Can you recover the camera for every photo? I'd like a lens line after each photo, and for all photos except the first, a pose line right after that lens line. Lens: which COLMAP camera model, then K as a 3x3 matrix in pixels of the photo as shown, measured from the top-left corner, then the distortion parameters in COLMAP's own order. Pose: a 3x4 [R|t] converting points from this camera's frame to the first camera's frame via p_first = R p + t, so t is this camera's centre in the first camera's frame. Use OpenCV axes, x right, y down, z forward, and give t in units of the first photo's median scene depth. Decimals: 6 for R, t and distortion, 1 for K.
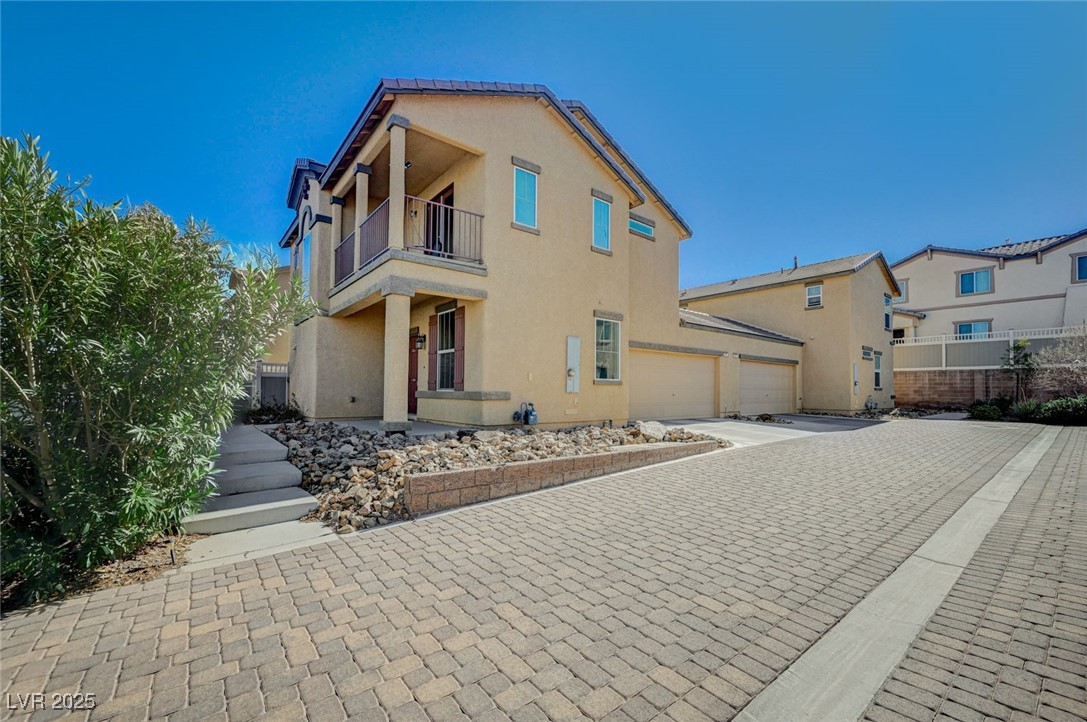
lens RADIAL K [[432.1, 0, 543.5], [0, 432.1, 361.0], [0, 0, 1]] dist [0.000203, -0.000022]
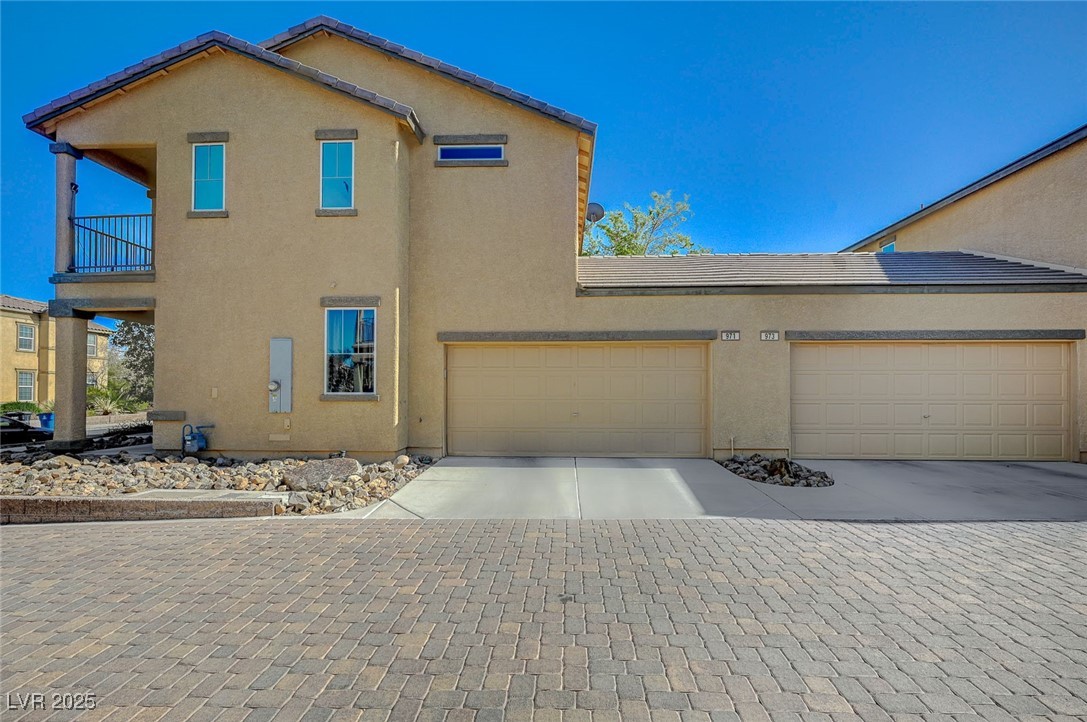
lens RADIAL K [[488.6, 0, 565.2], [0, 488.6, 367.2], [0, 0, 1]] dist [-0.004184, -0.000457]
pose [[0.762876, -0.031231, -0.645789, 0.918534], [0.049097, 0.998747, 0.009697, 0.009863], [0.644677, -0.039104, 0.763454, 0.611480]]
